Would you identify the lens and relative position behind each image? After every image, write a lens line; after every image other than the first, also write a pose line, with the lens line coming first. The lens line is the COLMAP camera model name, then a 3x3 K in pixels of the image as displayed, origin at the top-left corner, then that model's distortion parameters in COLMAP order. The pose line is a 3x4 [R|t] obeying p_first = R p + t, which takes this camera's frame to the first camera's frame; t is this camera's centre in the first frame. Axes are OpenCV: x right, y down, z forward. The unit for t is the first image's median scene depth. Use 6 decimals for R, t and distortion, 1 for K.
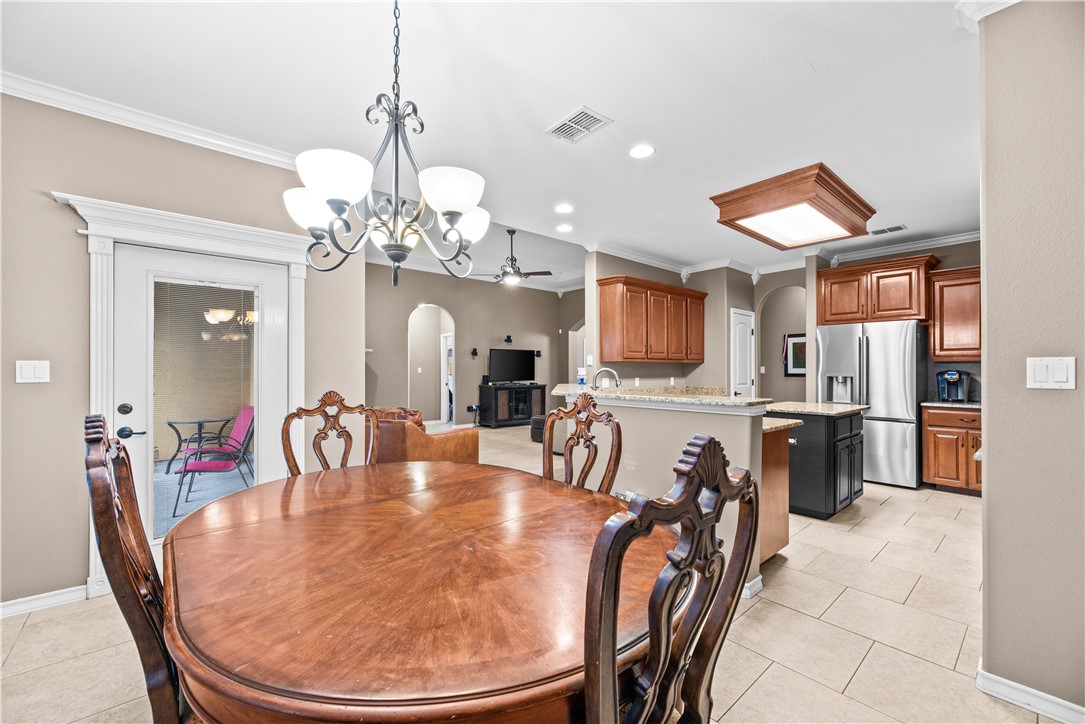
lens RADIAL K [[438.1, 0, 539.9], [0, 438.1, 365.7], [0, 0, 1]] dist [0.000954, -0.000049]
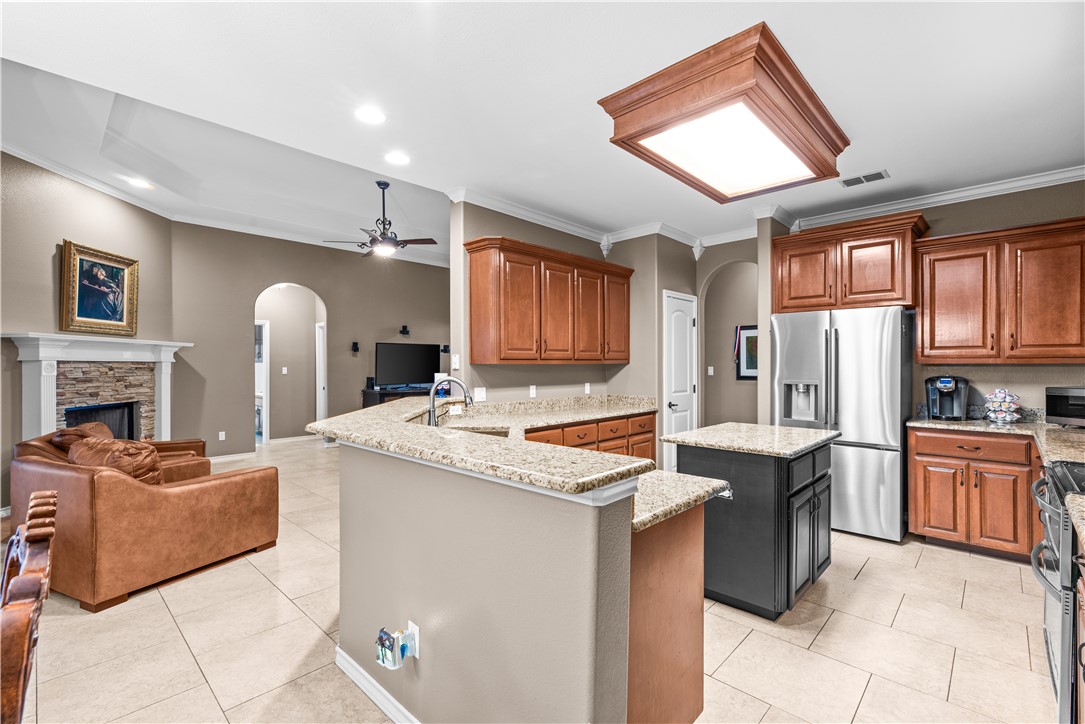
lens RADIAL K [[479.3, 0, 542.5], [0, 479.3, 362.0], [0, 0, 1]] dist [-0.000638, -0.000055]
pose [[0.995436, -0.001405, 0.095417, 0.182113], [0.000923, 0.999987, 0.005097, -0.016253], [-0.095422, -0.004986, 0.995424, 0.250062]]
